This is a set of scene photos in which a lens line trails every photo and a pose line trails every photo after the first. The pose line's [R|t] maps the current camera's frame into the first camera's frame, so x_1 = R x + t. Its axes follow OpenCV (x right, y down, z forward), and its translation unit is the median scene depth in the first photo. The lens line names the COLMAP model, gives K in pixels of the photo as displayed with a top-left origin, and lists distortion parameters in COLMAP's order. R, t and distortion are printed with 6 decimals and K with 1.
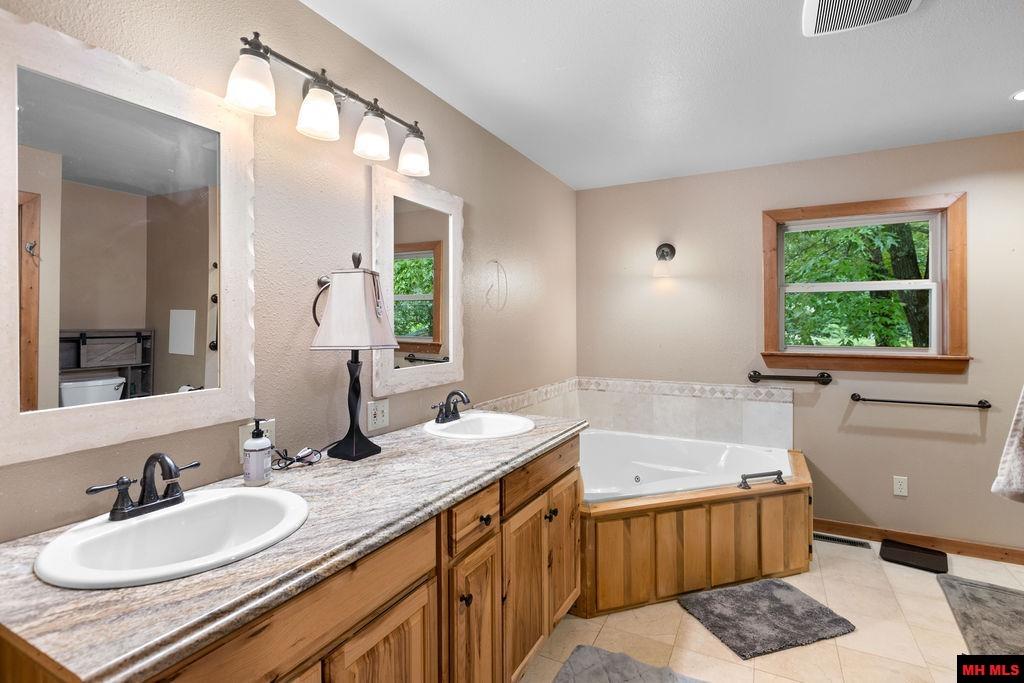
lens RADIAL K [[492.9, 0, 515.2], [0, 492.9, 321.6], [0, 0, 1]] dist [0.000122, 0.000135]
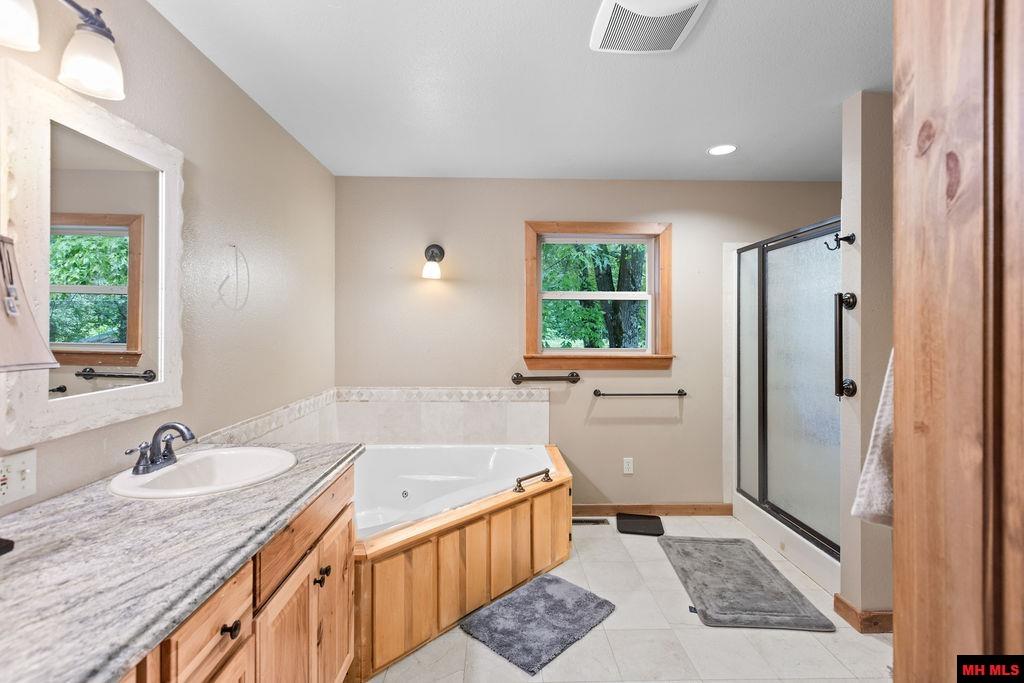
lens RADIAL K [[478.9, 0, 513.8], [0, 478.9, 324.9], [0, 0, 1]] dist [0.004049, 0.000099]
pose [[0.870436, 0.007104, 0.492230, -0.030572], [-0.007514, 0.999971, -0.001144, -0.001331], [-0.492224, -0.002702, 0.870464, 0.161140]]
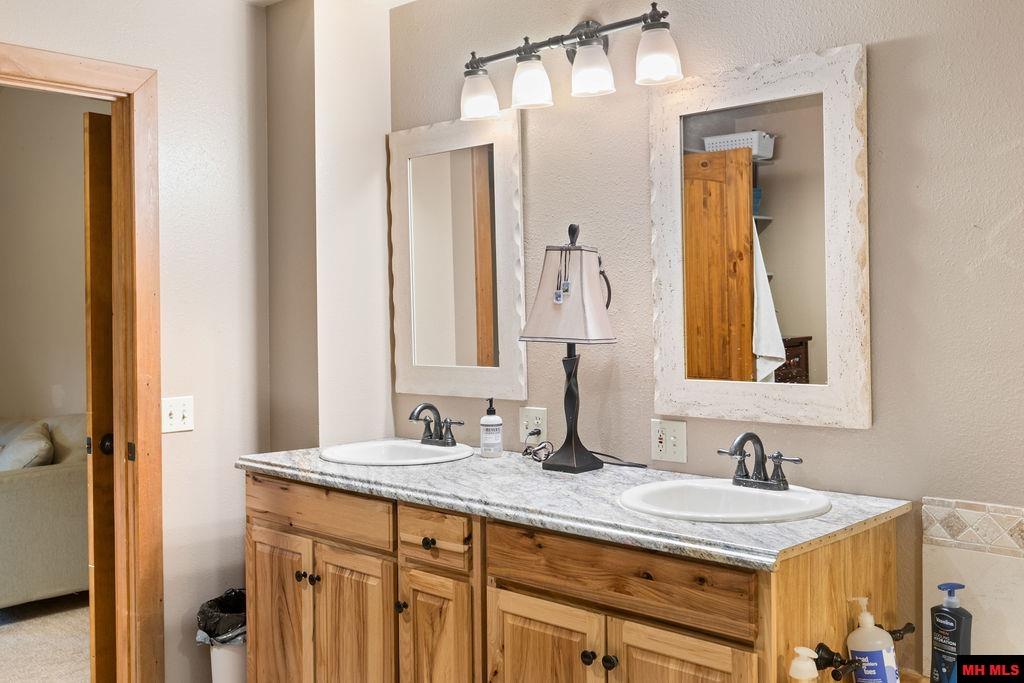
lens RADIAL K [[979.1, 0, 512.0], [0, 979.1, 341.5], [0, 0, 1]] dist [-0.013839, 0.000644]
pose [[-0.272400, 0.039260, -0.961383, 0.933552], [0.017112, 0.999207, 0.035956, -0.005014], [0.962032, -0.006657, -0.272856, 0.978786]]
